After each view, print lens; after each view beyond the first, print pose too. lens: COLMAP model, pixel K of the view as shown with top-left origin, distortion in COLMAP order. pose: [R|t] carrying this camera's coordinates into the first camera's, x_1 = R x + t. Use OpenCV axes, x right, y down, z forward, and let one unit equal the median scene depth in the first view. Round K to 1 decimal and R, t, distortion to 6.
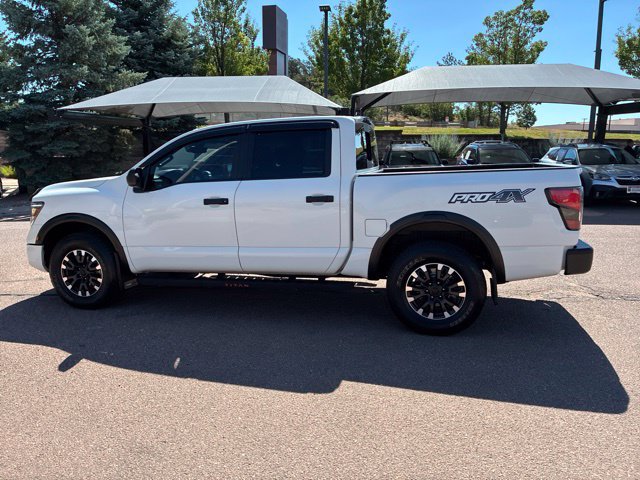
lens RADIAL K [[484.9, 0, 310.5], [0, 484.9, 241.8], [0, 0, 1]] dist [0.051134, -0.067263]
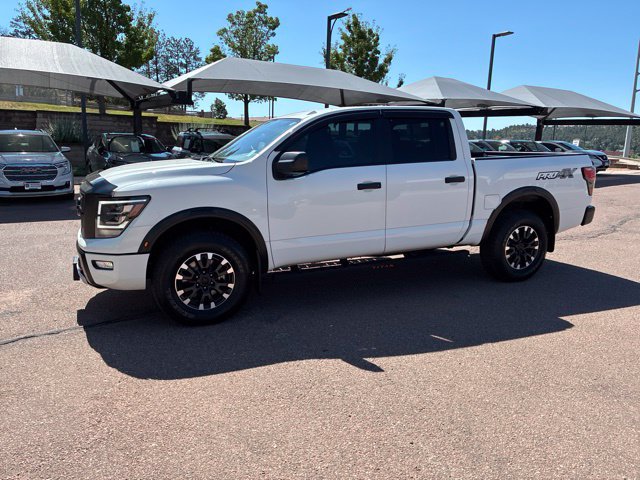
lens RADIAL K [[484.9, 0, 310.5], [0, 484.9, 241.8], [0, 0, 1]] dist [0.051134, -0.067263]
pose [[0.785304, -0.101960, 0.610656, -0.840358], [0.089158, 0.994689, 0.051423, -0.027882], [-0.612656, 0.014062, 0.790224, 0.258764]]
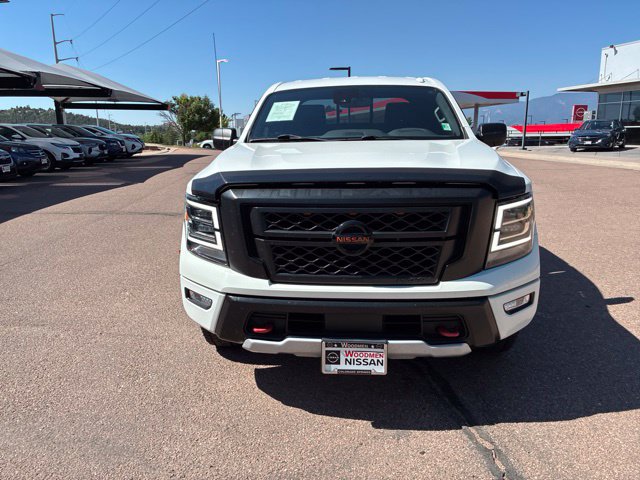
lens RADIAL K [[484.9, 0, 310.5], [0, 484.9, 241.8], [0, 0, 1]] dist [0.051134, -0.067263]
pose [[-0.171130, -0.207374, 0.963177, -1.060617], [0.186546, 0.953096, 0.238347, -0.200657], [-0.967427, 0.220465, -0.124419, 1.347438]]
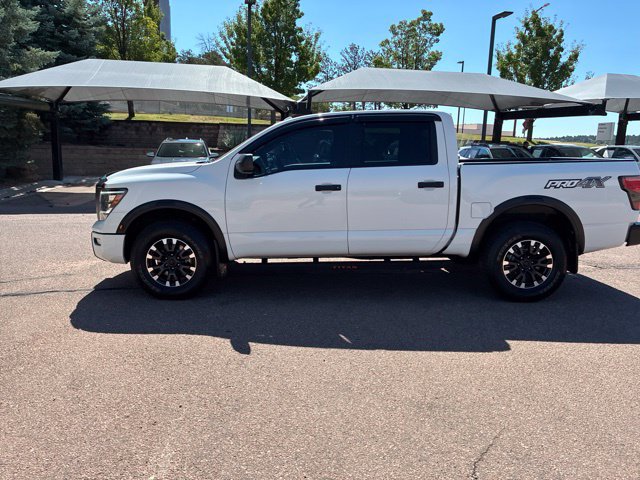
lens RADIAL K [[485.0, 0, 309.6], [0, 485.0, 237.9], [0, 0, 1]] dist [0.048469, -0.053821]
pose [[0.965183, -0.023202, 0.260544, -0.465673], [0.022739, 0.999730, 0.004791, 0.017850], [-0.260585, 0.001300, 0.965450, 0.003523]]
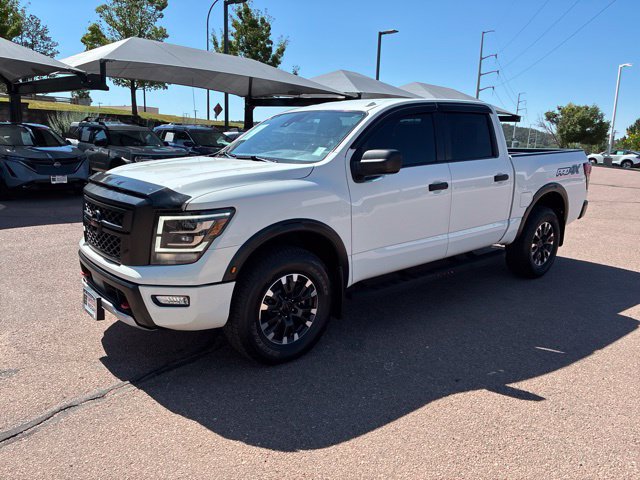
lens RADIAL K [[484.9, 0, 310.5], [0, 484.9, 241.8], [0, 0, 1]] dist [0.051134, -0.067263]
pose [[0.591038, -0.146582, 0.793213, -0.987047], [0.117925, 0.988487, 0.094800, -0.087491], [-0.797977, 0.037510, 0.601519, 0.592336]]
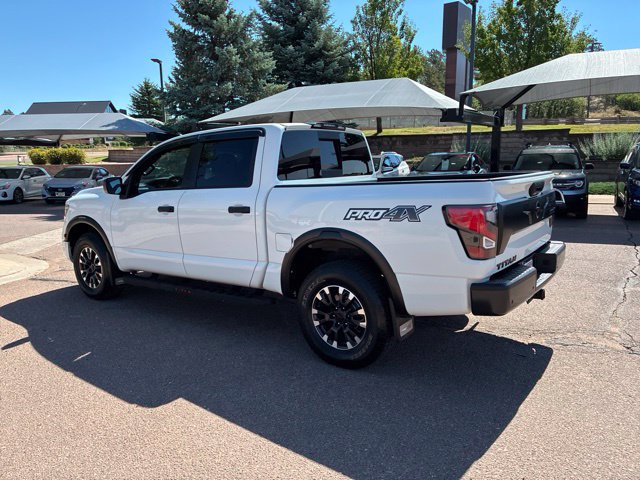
lens RADIAL K [[484.9, 0, 310.5], [0, 484.9, 241.8], [0, 0, 1]] dist [0.051134, -0.067263]
pose [[0.925080, 0.053448, -0.375992, 0.452207], [-0.055969, 0.998424, 0.004225, -0.031402], [0.375625, 0.017135, 0.926613, 0.130279]]
